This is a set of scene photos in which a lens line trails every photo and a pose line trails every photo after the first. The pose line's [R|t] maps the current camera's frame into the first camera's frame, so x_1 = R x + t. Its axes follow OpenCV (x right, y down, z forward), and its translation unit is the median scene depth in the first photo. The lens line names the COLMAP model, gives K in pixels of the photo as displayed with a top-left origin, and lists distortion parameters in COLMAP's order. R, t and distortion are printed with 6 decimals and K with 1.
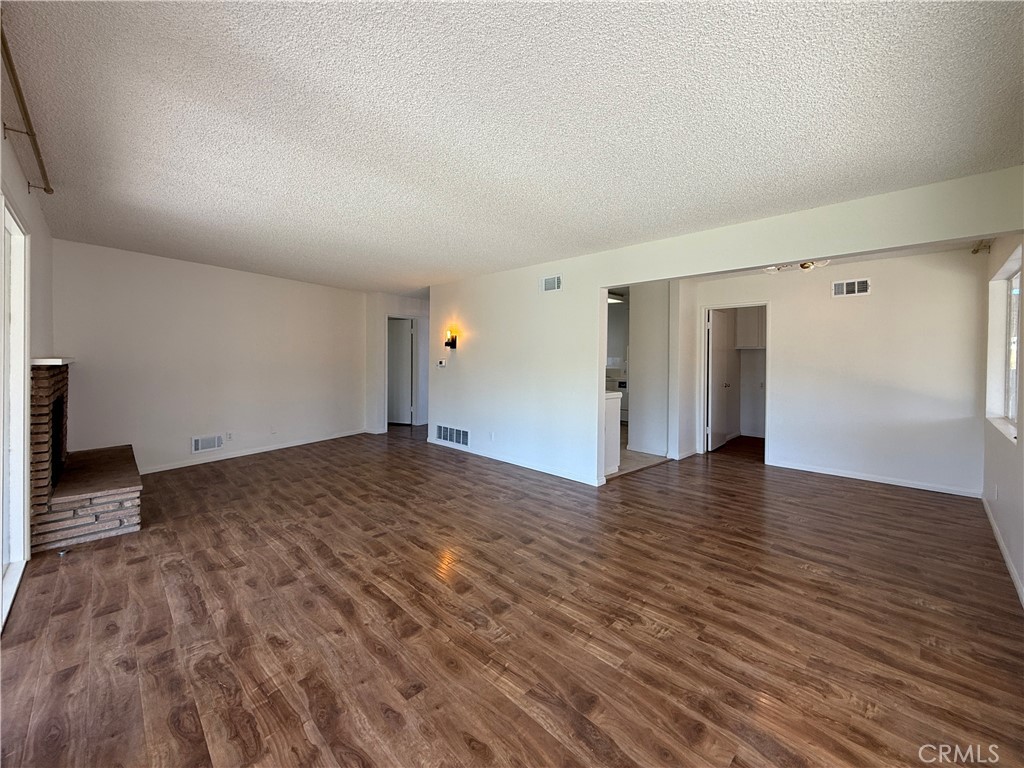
lens RADIAL K [[409.0, 0, 512.0], [0, 409.0, 384.0], [0, 0, 1]] dist [0.000699, -0.000079]
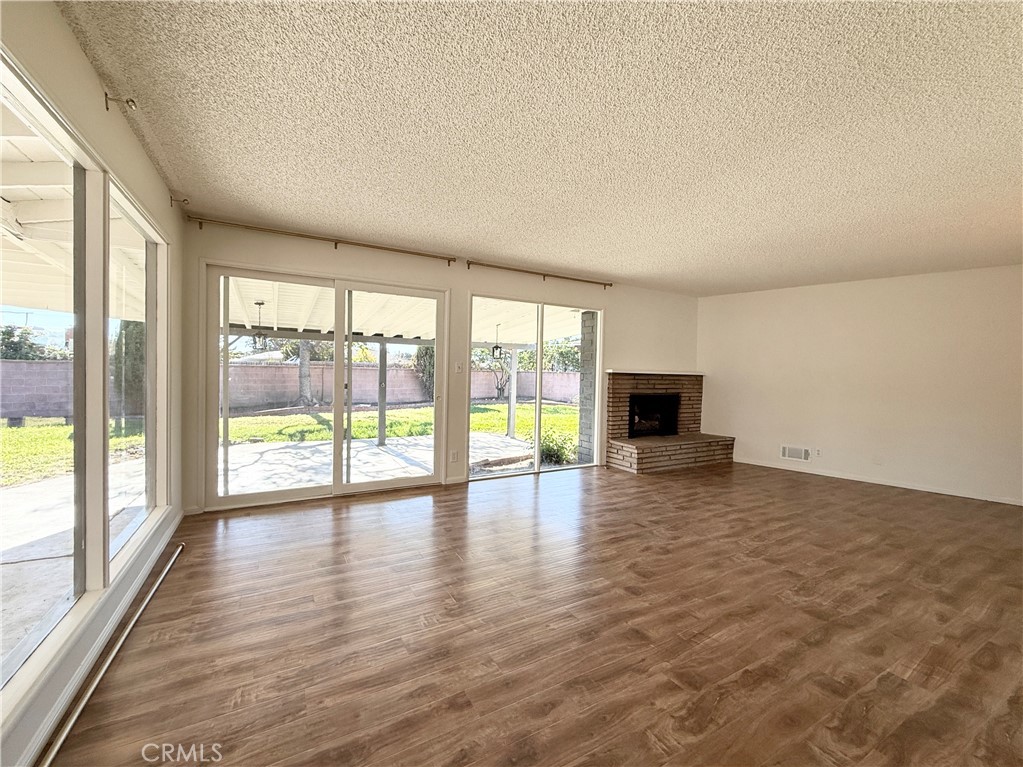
lens RADIAL K [[408.6, 0, 511.5], [0, 408.6, 383.5], [0, 0, 1]] dist [0.000699, -0.000079]
pose [[-0.246190, 0.012908, -0.969136, 0.806719], [-0.085854, 0.995690, 0.035071, -0.019339], [0.965412, 0.091838, -0.244020, 0.879591]]
